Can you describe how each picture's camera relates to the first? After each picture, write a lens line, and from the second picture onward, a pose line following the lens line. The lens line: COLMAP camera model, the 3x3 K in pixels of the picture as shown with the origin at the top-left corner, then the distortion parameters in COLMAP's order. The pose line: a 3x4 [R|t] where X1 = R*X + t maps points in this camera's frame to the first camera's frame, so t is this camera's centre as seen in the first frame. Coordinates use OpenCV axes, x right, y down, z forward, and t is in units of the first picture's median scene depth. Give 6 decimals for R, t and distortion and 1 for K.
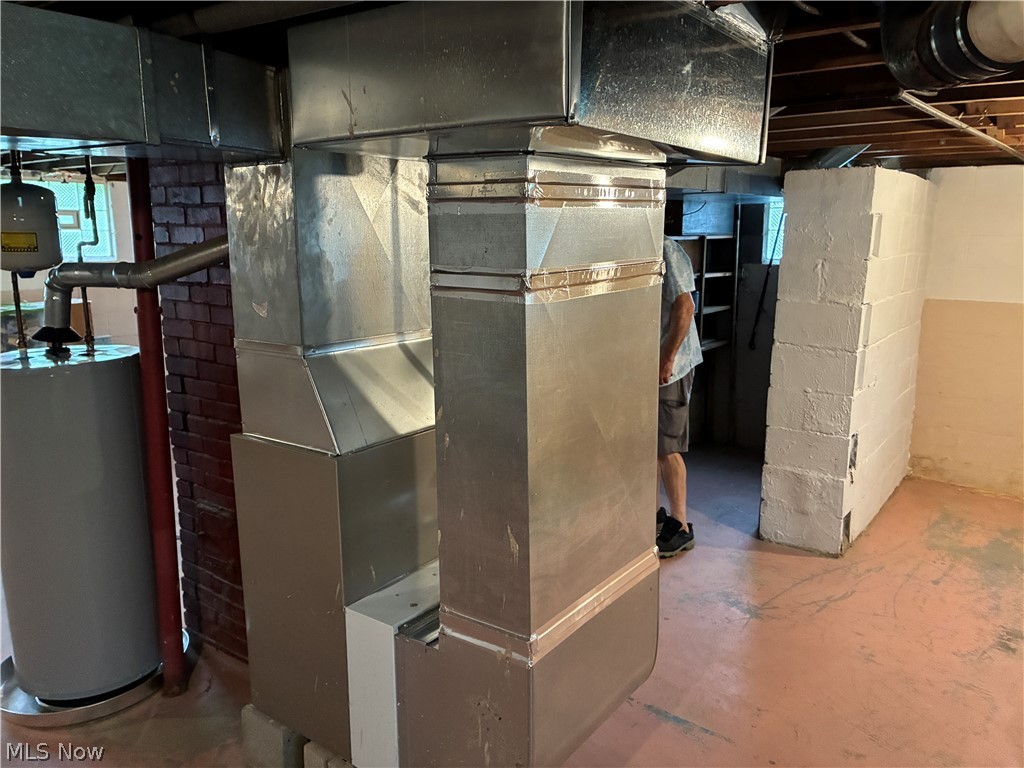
lens RADIAL K [[776.1, 0, 513.2], [0, 776.1, 386.3], [0, 0, 1]] dist [0.046484, -0.053277]
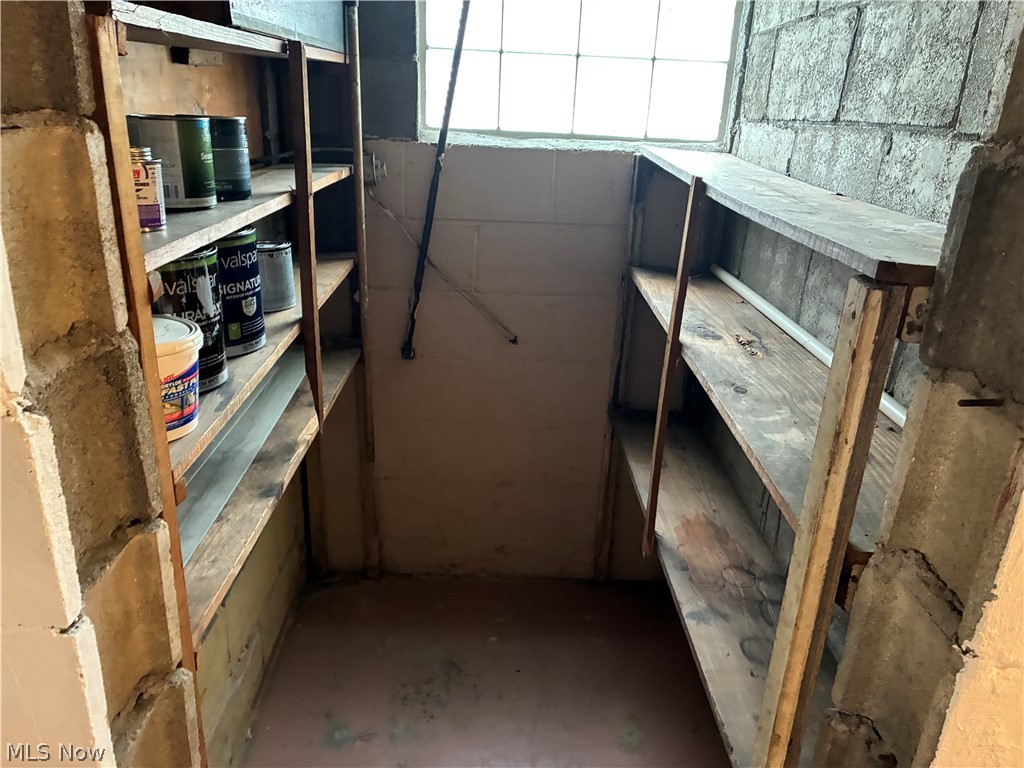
lens RADIAL K [[776.1, 0, 511.6], [0, 776.1, 386.2], [0, 0, 1]] dist [0.046484, -0.053277]
pose [[0.805783, -0.169498, 0.567437, 0.120851], [0.056662, 0.975837, 0.211027, -0.118682], [-0.589494, -0.137890, 0.795917, 0.658940]]
